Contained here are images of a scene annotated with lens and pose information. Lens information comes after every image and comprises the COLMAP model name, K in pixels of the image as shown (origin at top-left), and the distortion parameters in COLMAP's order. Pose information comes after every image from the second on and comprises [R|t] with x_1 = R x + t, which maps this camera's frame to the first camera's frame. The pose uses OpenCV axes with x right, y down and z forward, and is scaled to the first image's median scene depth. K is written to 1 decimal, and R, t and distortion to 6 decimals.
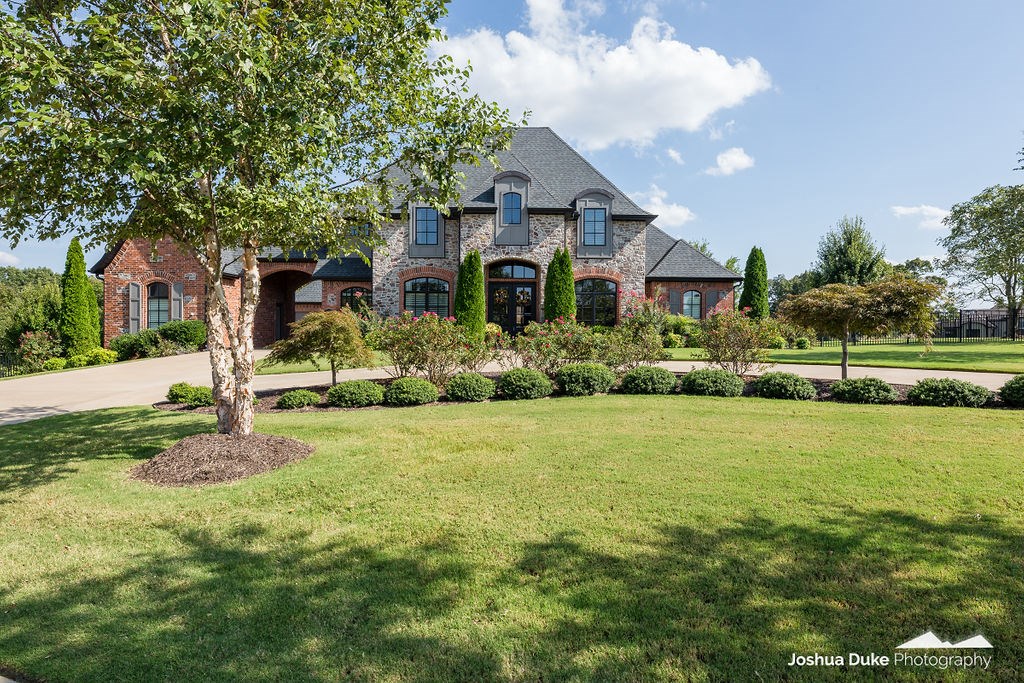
lens RADIAL K [[549.3, 0, 511.1], [0, 549.3, 338.5], [0, 0, 1]] dist [-0.012068, -0.001137]
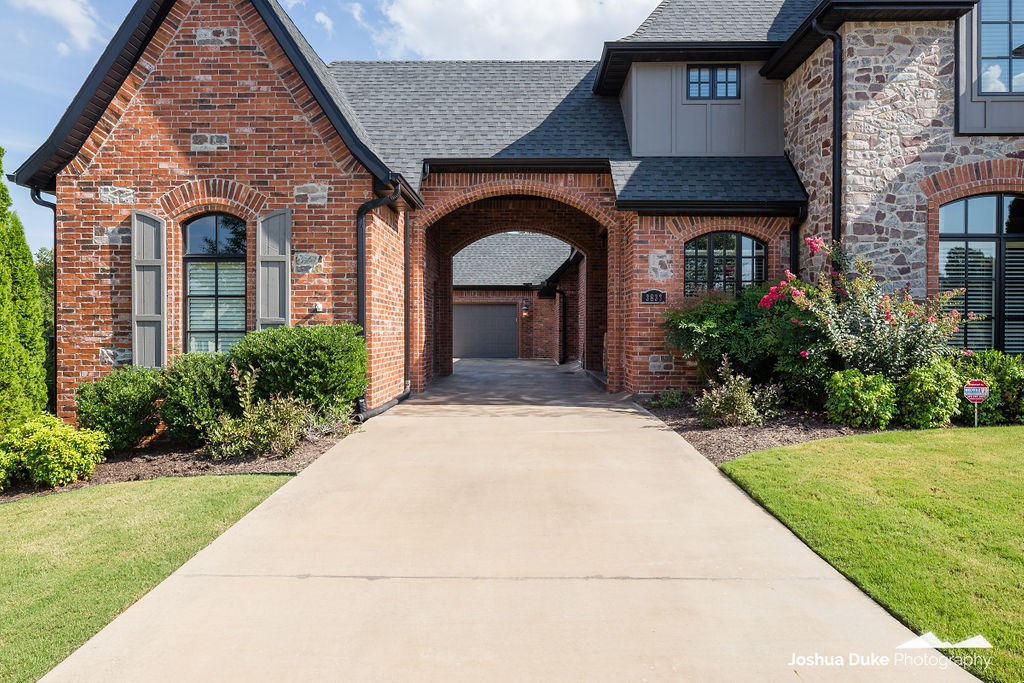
lens RADIAL K [[670.5, 0, 502.0], [0, 670.5, 336.8], [0, 0, 1]] dist [-0.011554, 0.003582]
pose [[0.999668, -0.005596, -0.025163, -0.461545], [0.005551, 0.999983, -0.001861, -0.024675], [0.025173, 0.001721, 0.999682, 0.596017]]
